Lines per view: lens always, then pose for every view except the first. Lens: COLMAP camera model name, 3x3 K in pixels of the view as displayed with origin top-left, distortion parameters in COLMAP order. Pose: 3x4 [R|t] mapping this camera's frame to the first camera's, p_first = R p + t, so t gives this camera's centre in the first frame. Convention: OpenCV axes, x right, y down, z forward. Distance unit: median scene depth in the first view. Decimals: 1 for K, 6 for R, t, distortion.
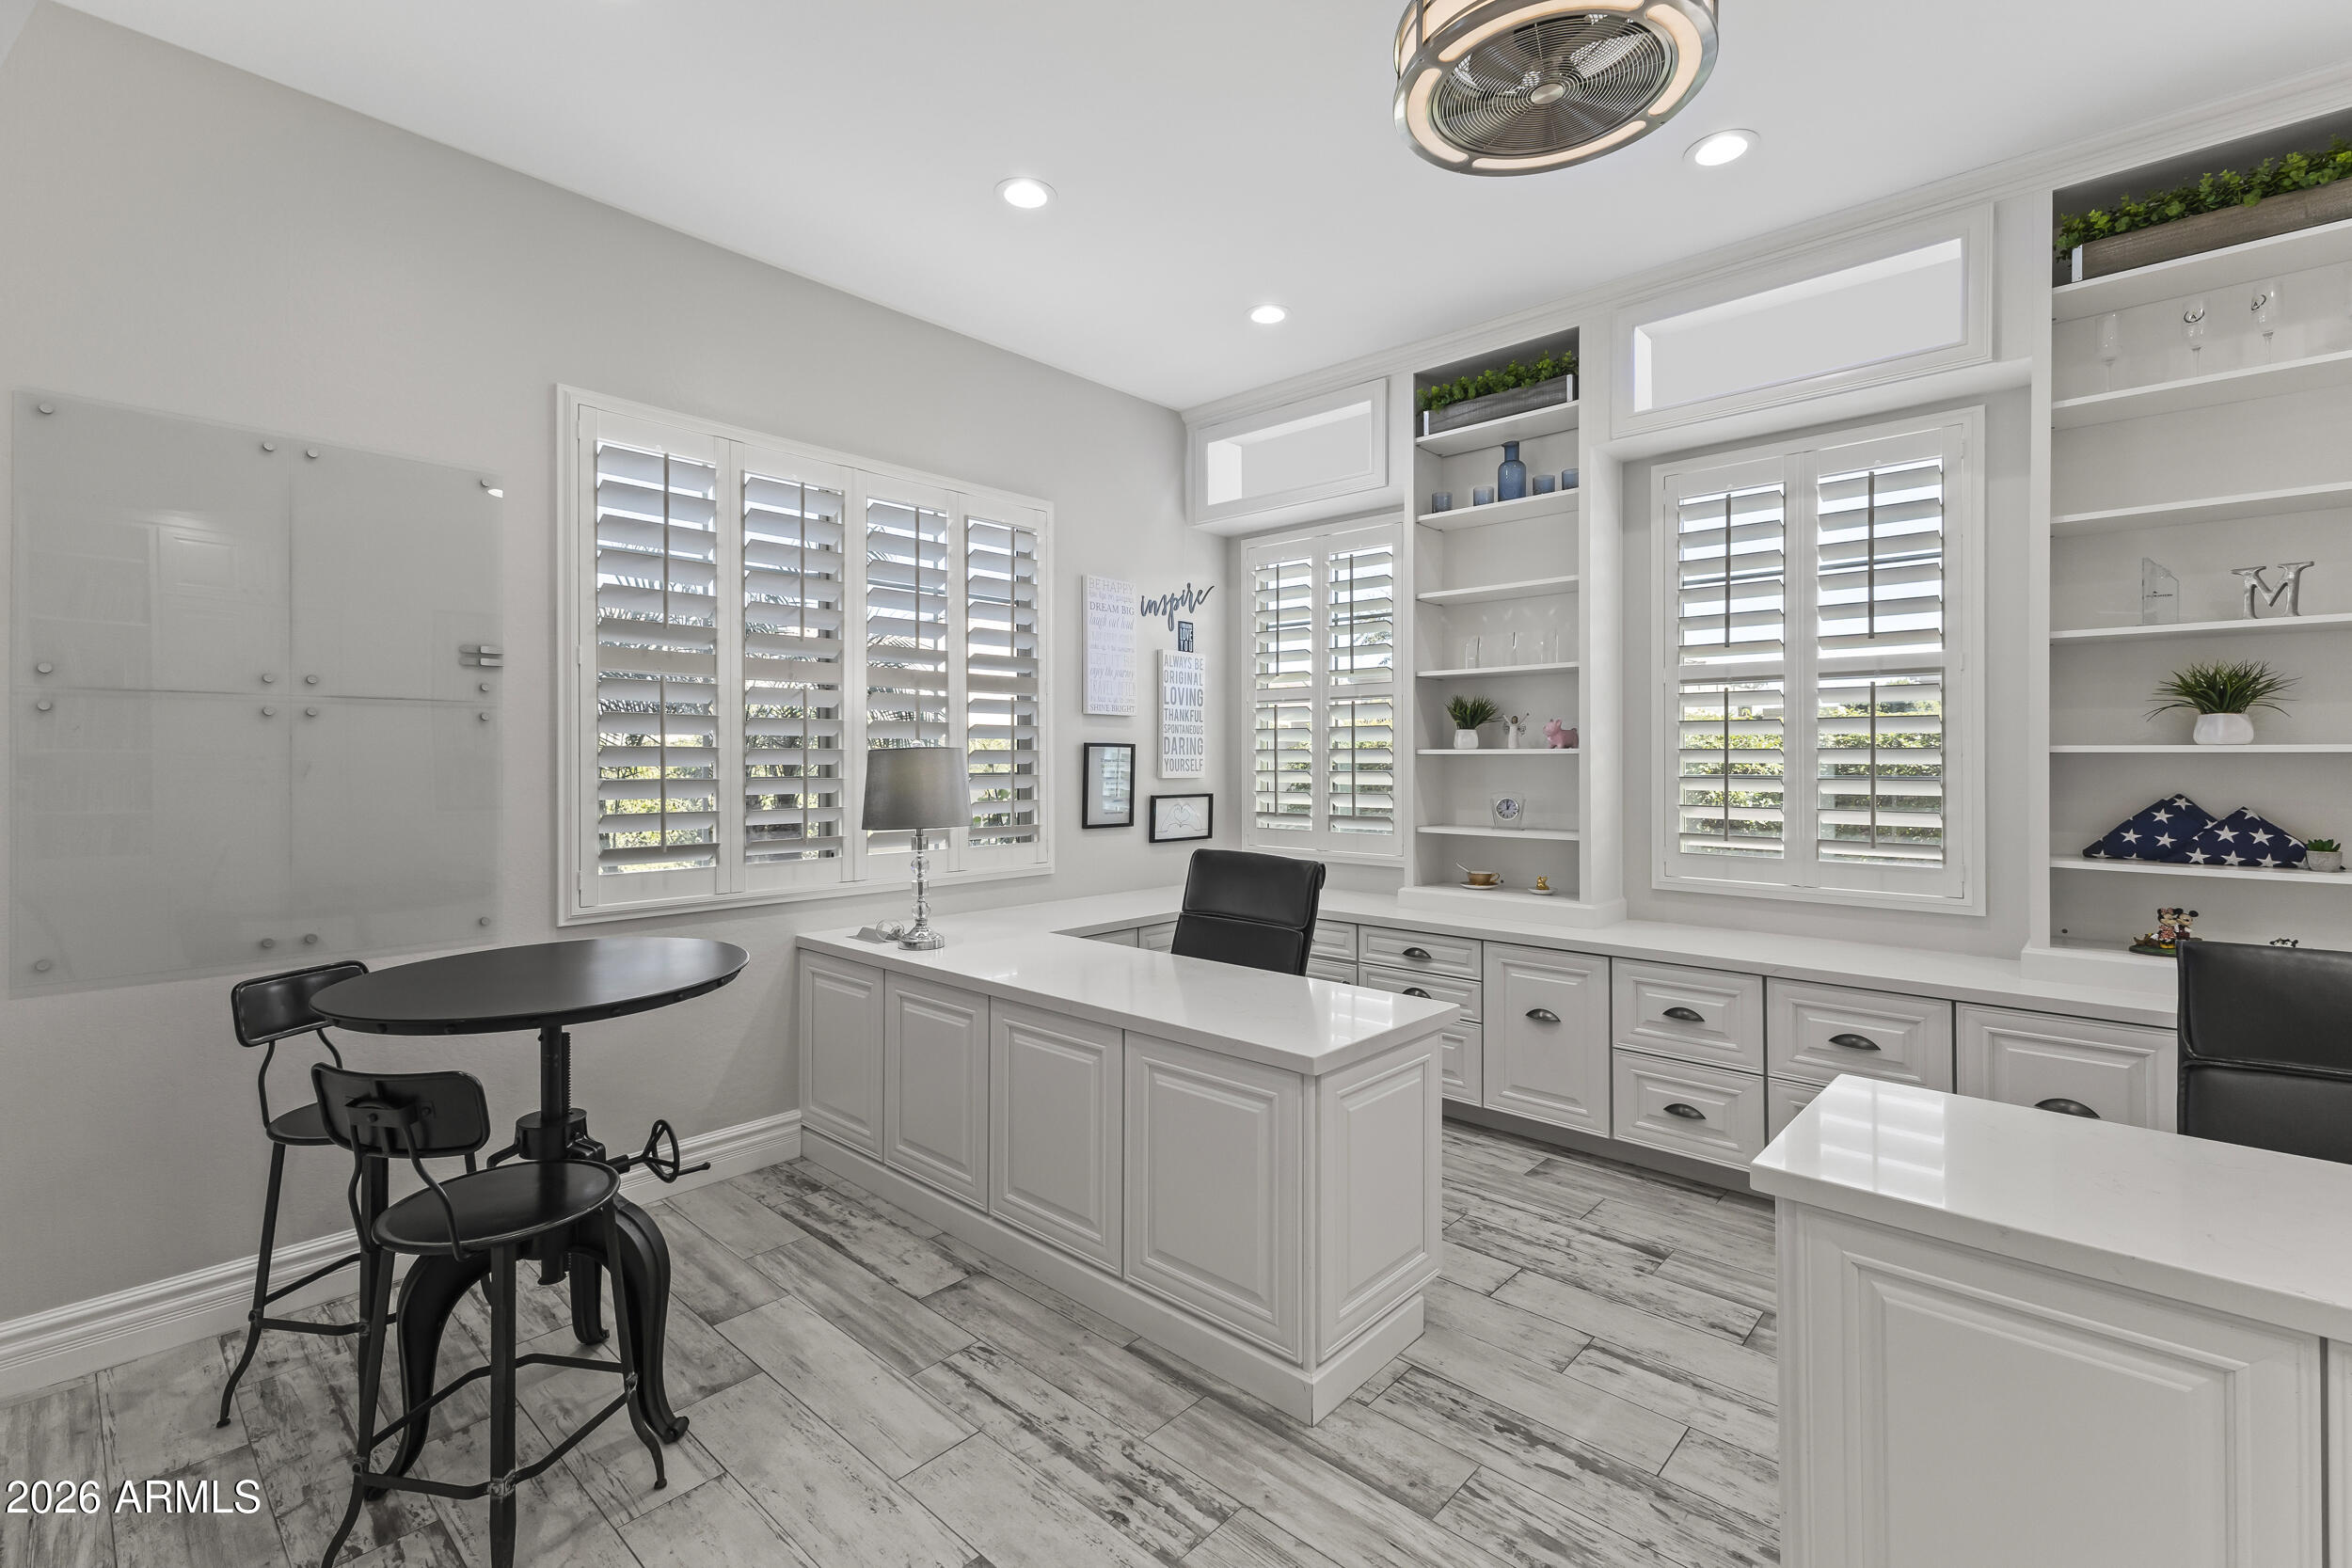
lens RADIAL K [[1035.1, 0, 1161.0], [0, 1035.1, 747.1], [0, 0, 1]] dist [0.020415, -0.004065]
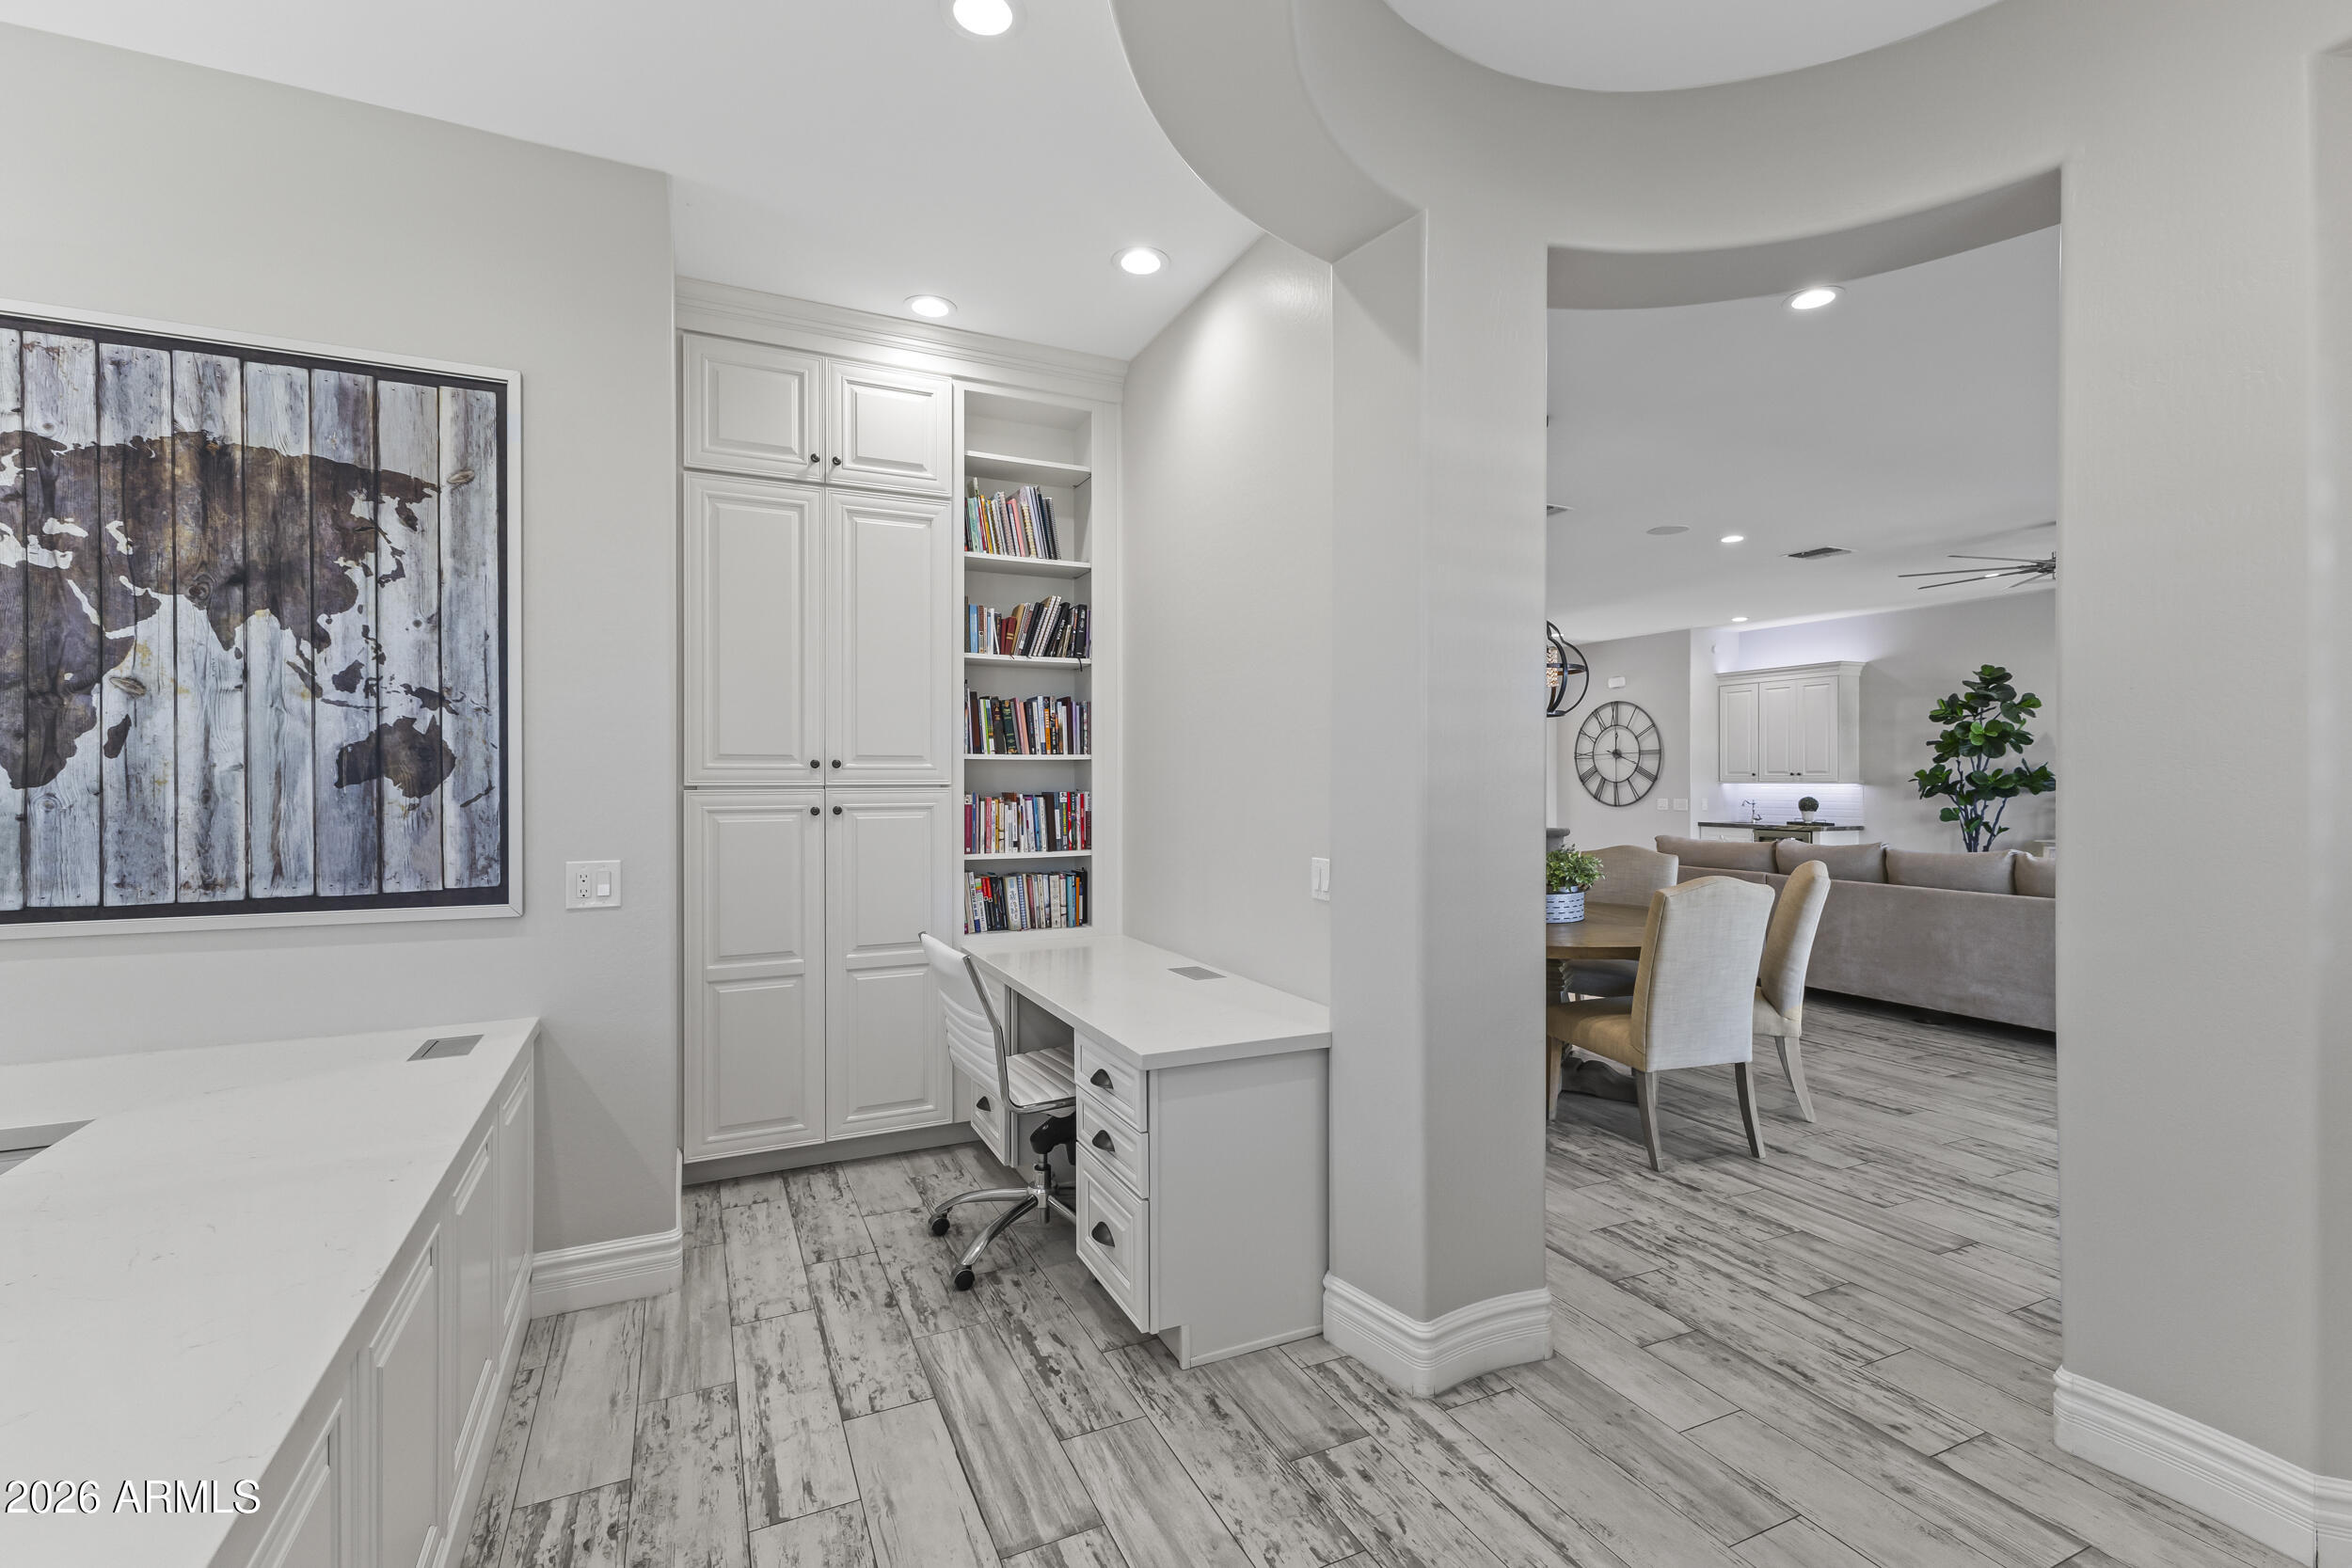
lens RADIAL K [[1035.1, 0, 1173.8], [0, 1035.1, 781.9], [0, 0, 1]] dist [0.020415, -0.004065]
pose [[-0.928497, 0.002990, 0.371328, -0.063324], [0.000558, 0.999978, -0.006659, 0.007023], [-0.371340, -0.005975, -0.928478, 0.569652]]
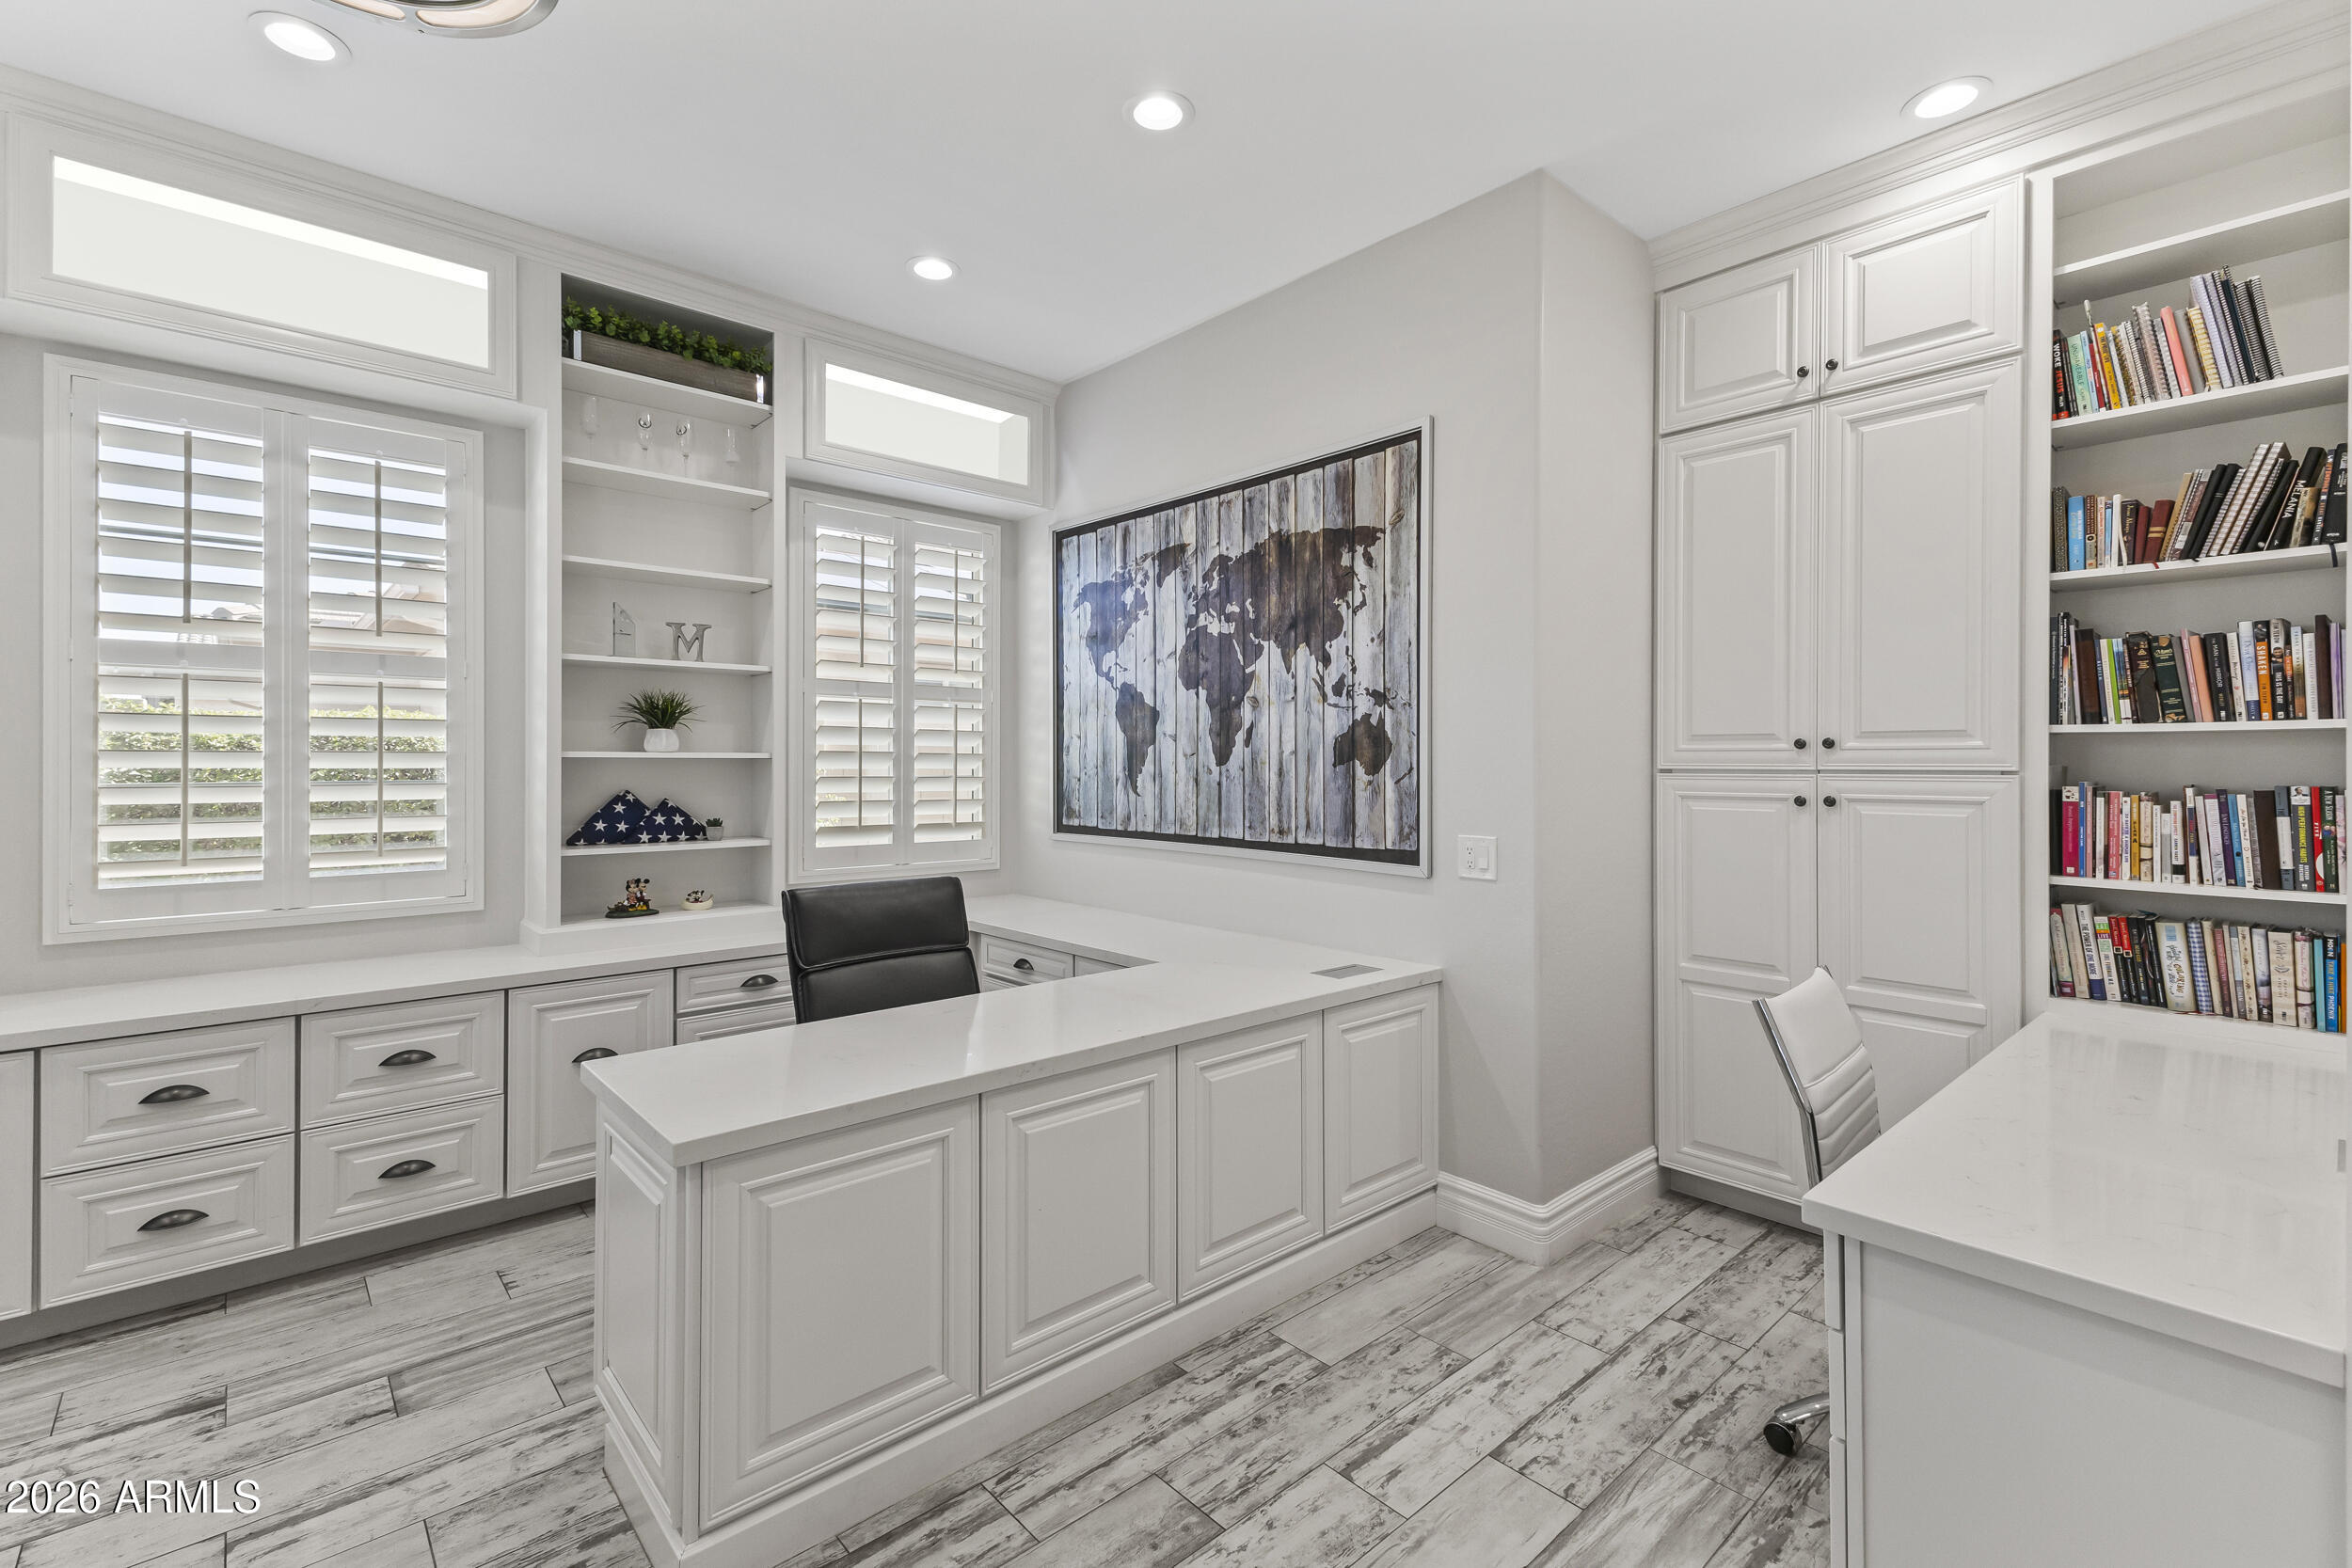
lens RADIAL K [[1035.1, 0, 1173.7], [0, 1035.1, 759.3], [0, 0, 1]] dist [0.020415, -0.004065]
pose [[0.093150, 0.002567, 0.995649, -0.229037], [-0.010472, 0.999944, -0.001598, 0.002094], [-0.995597, -0.010277, 0.093172, 0.211242]]
